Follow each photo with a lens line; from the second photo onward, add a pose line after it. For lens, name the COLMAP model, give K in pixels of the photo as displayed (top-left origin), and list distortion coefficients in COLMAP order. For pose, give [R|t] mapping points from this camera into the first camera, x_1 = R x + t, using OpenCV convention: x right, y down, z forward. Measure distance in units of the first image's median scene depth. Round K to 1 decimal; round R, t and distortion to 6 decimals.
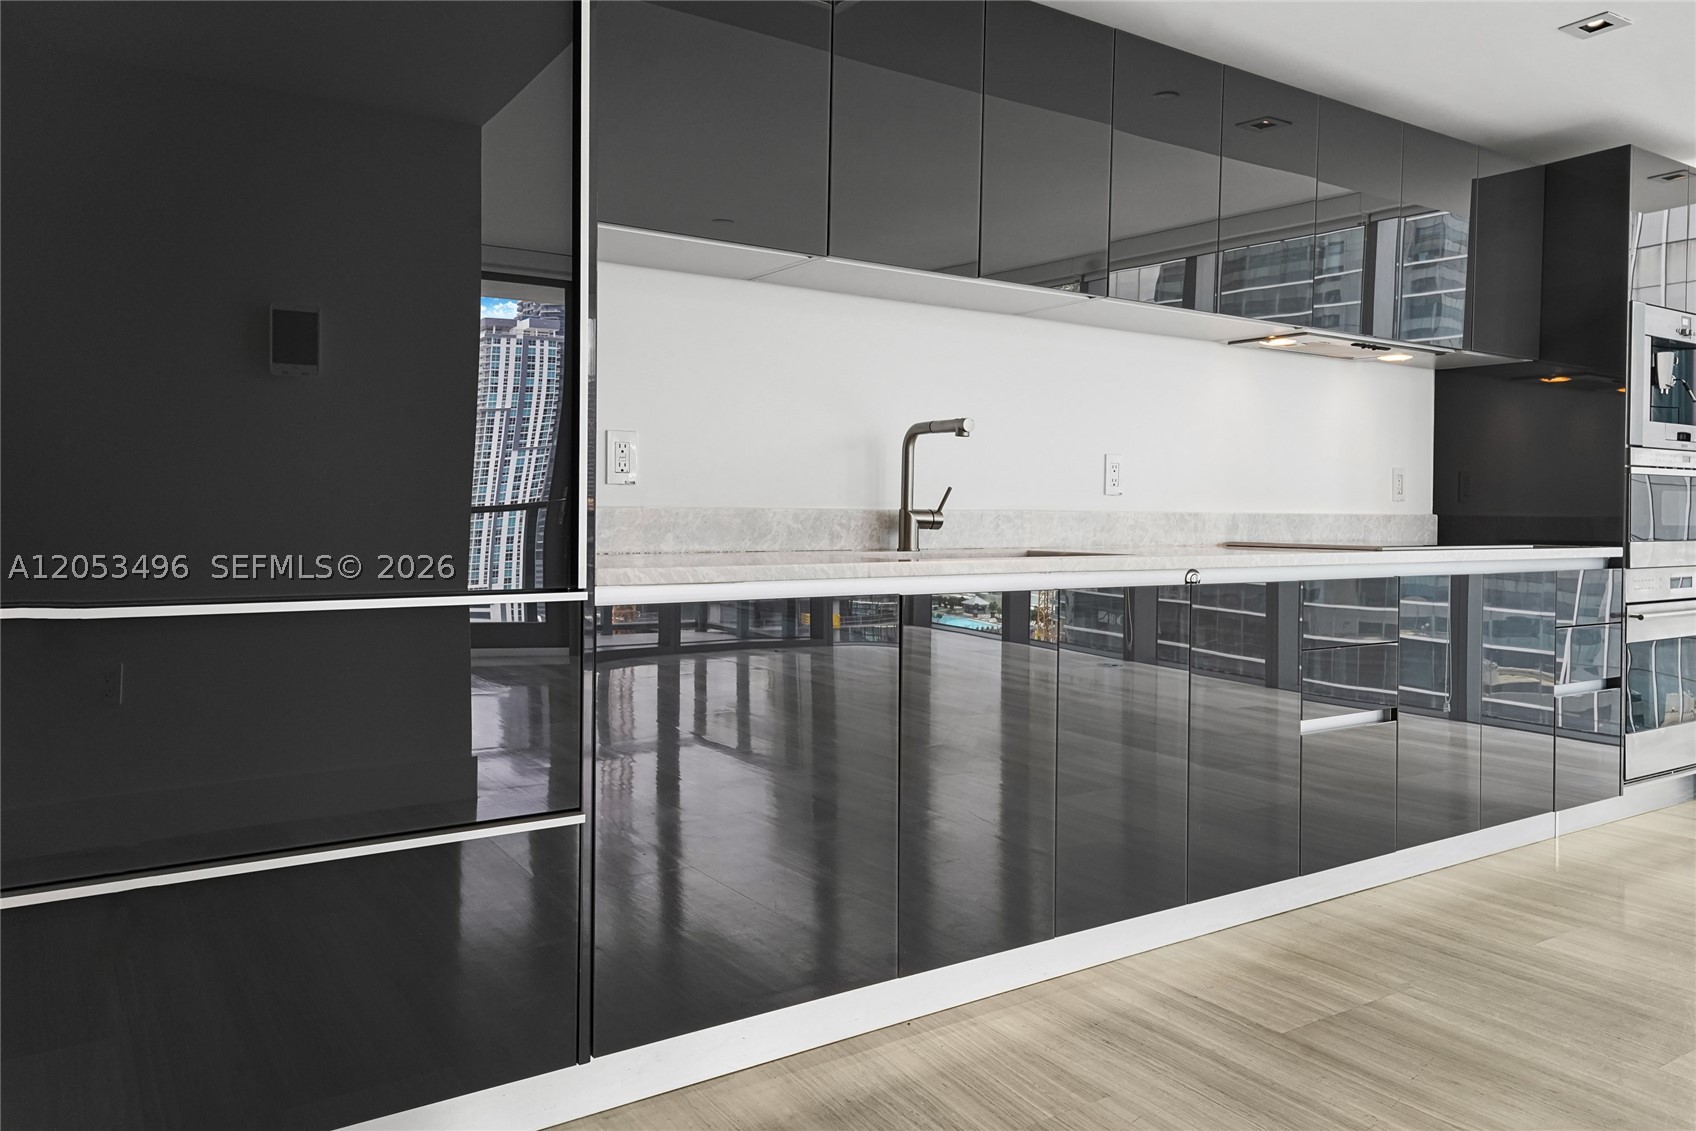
lens RADIAL K [[1072.0, 0, 848.0], [0, 1072.0, 565.5], [0, 0, 1]] dist [0.029903, -0.086171]
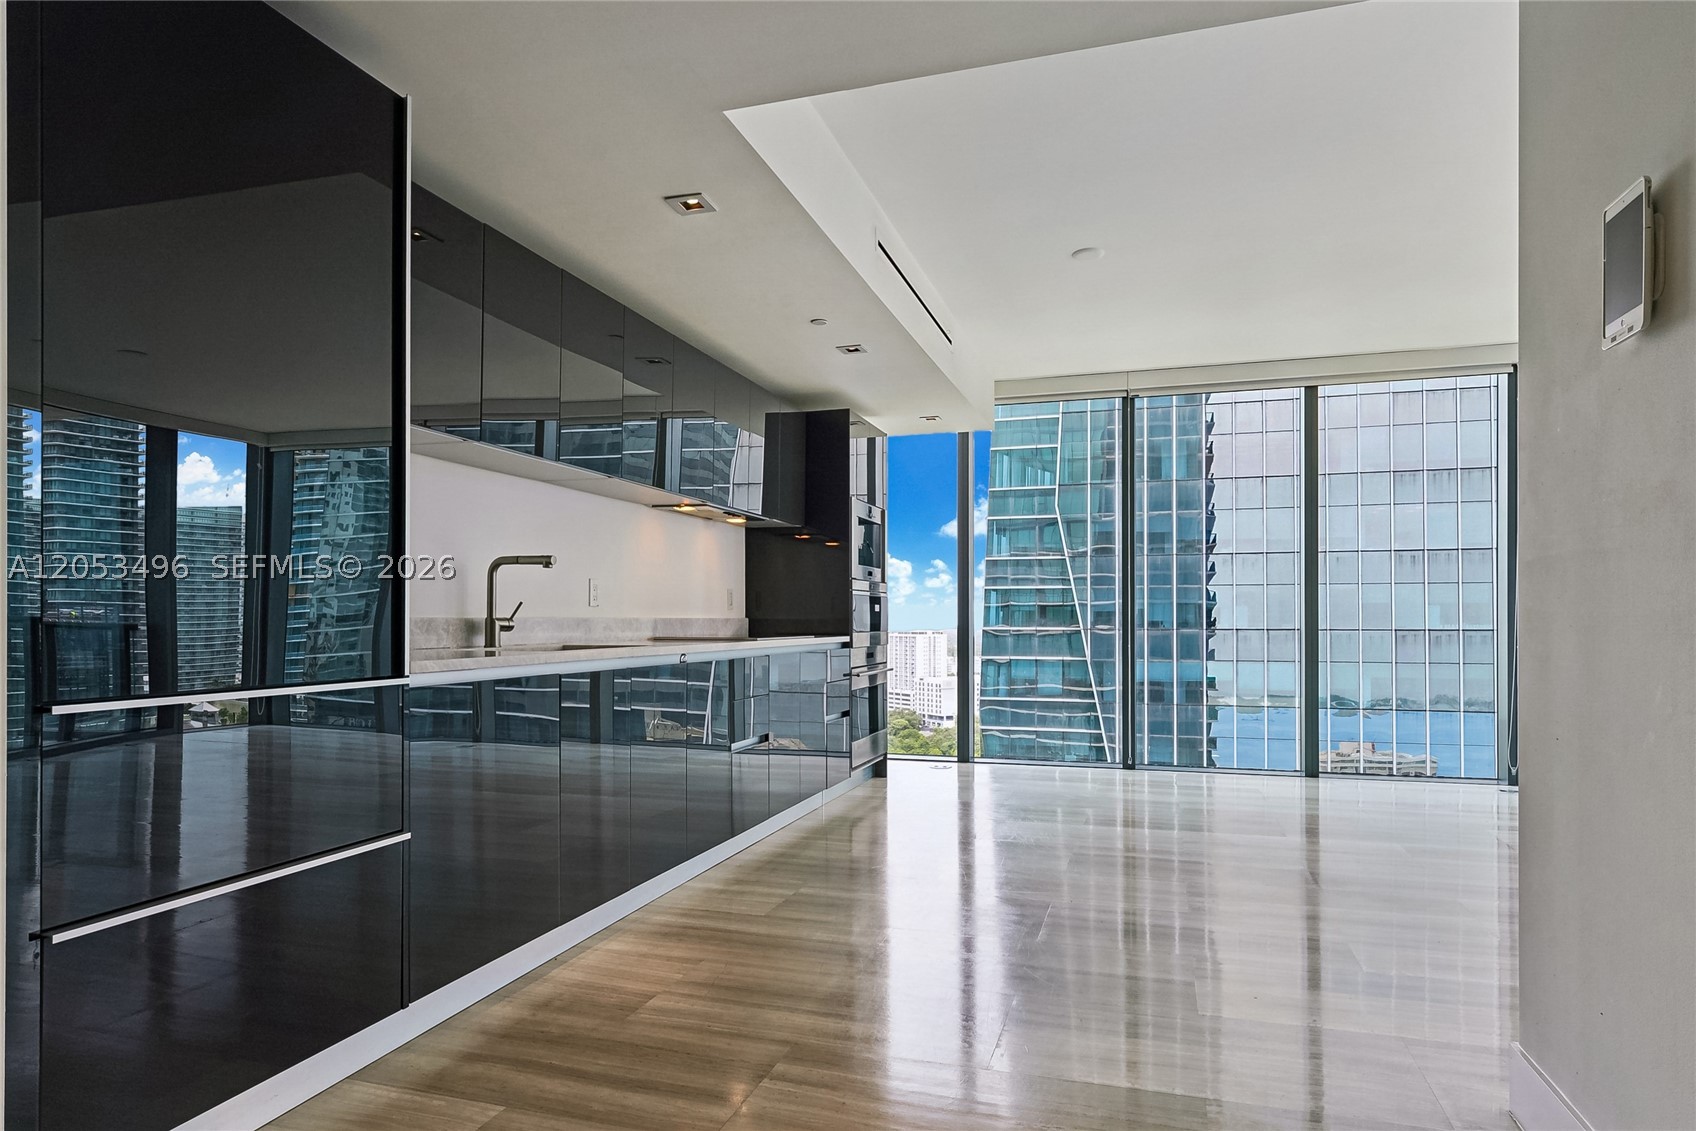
lens RADIAL K [[972.2, 0, 846.0], [0, 972.2, 612.3], [0, 0, 1]] dist [0.000802, -0.000186]
pose [[0.735213, -0.000985, 0.677835, -0.369311], [0.035502, 0.998682, -0.037056, 0.003013], [-0.676905, 0.051308, 0.734280, -0.183570]]
